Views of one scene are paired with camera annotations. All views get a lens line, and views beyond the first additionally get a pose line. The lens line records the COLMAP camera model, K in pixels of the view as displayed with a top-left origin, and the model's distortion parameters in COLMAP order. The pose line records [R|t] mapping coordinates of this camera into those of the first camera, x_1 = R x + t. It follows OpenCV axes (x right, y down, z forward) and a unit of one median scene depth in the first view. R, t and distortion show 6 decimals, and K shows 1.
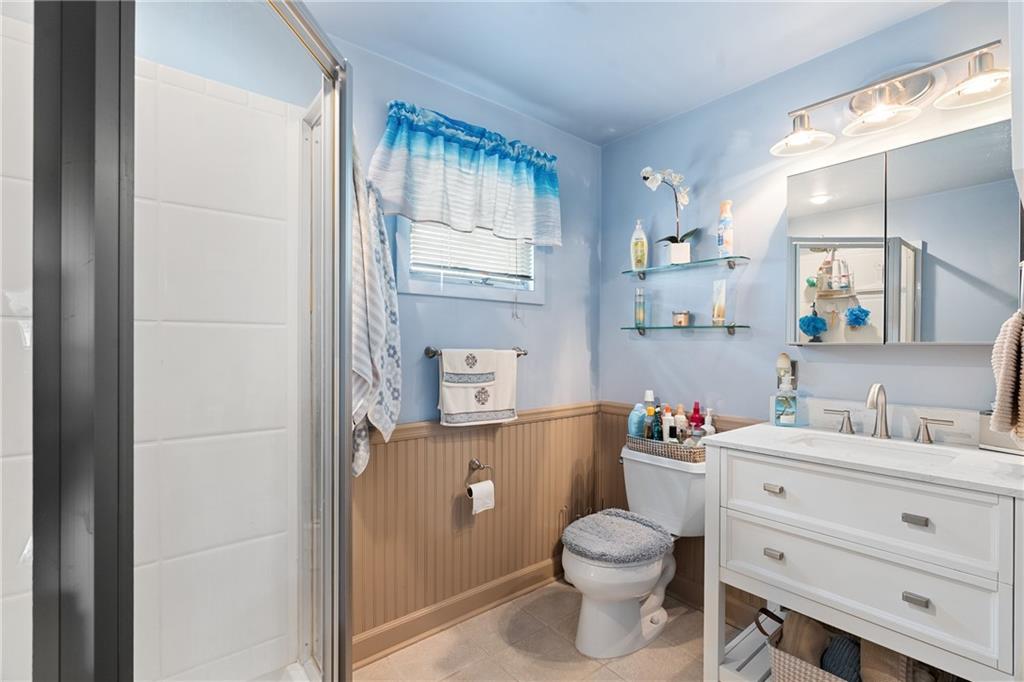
lens RADIAL K [[467.5, 0, 508.4], [0, 467.5, 340.4], [0, 0, 1]] dist [-0.002070, -0.000202]
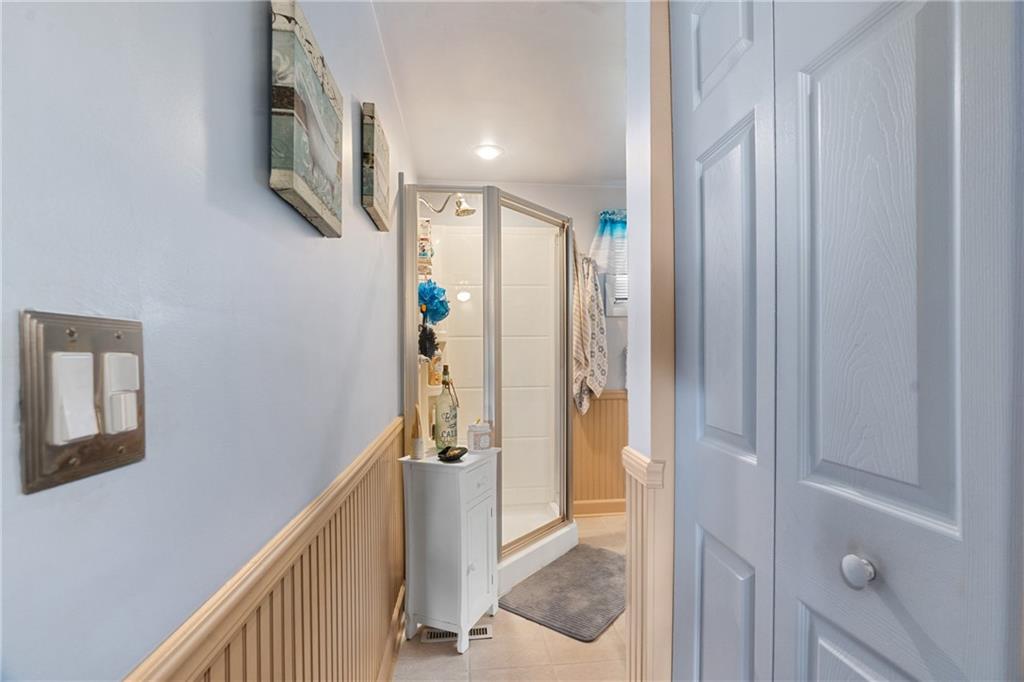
lens RADIAL K [[467.5, 0, 508.4], [0, 467.5, 340.4], [0, 0, 1]] dist [-0.002070, -0.000202]
pose [[0.835649, -0.011801, -0.549137, 0.450481], [0.006240, 0.999909, -0.011991, 0.008659], [0.549229, 0.006594, 0.835646, -0.728707]]
